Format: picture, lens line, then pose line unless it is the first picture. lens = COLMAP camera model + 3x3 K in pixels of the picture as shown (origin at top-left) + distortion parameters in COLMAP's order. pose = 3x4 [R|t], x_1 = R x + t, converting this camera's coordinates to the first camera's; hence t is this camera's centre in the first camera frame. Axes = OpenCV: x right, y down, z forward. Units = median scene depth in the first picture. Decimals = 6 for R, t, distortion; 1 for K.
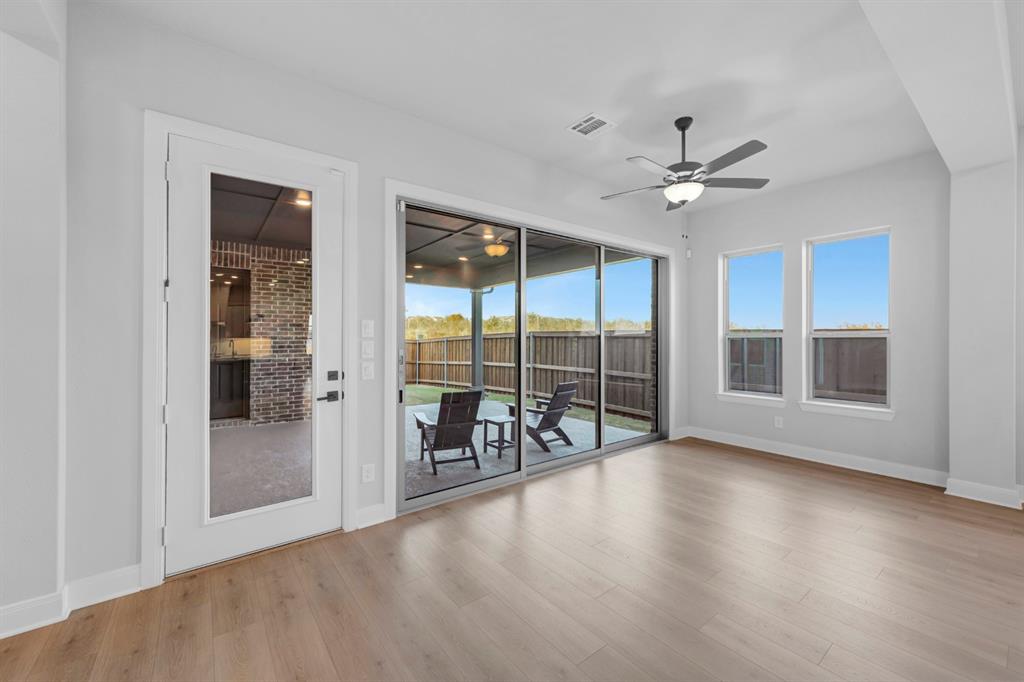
lens RADIAL K [[406.7, 0, 518.5], [0, 406.7, 335.4], [0, 0, 1]] dist [-0.000196, -0.000120]
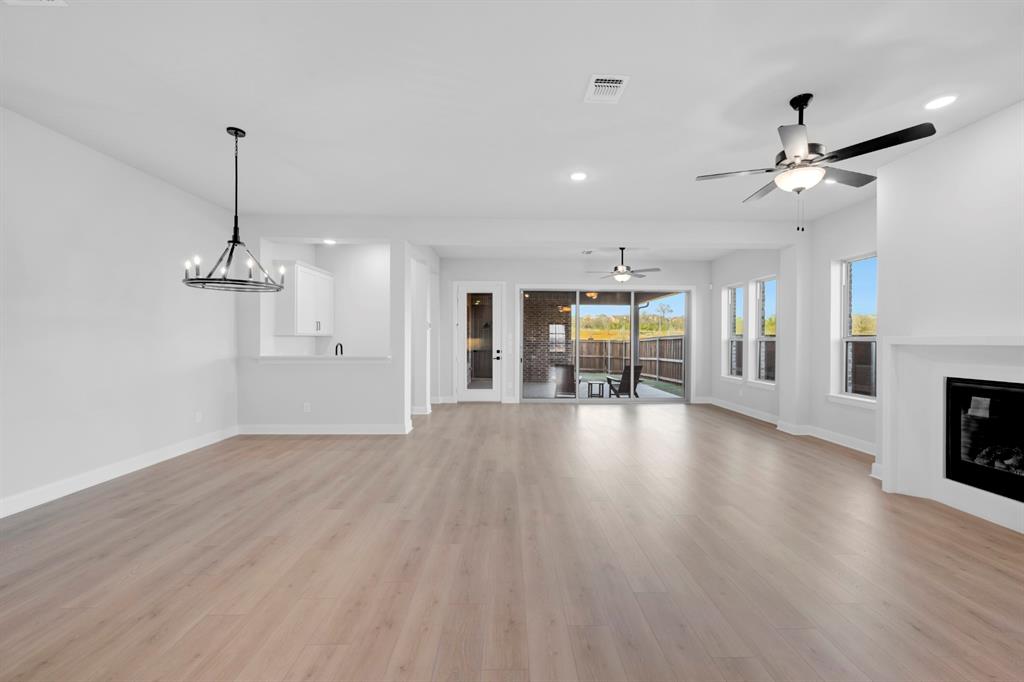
lens RADIAL K [[403.6, 0, 517.0], [0, 403.6, 339.9], [0, 0, 1]] dist [0.000326, -0.000107]
pose [[0.801677, 0.007263, -0.597714, 0.889572], [-0.001391, 0.999946, 0.010284, -0.012780], [0.597756, -0.007413, 0.801644, -0.820237]]
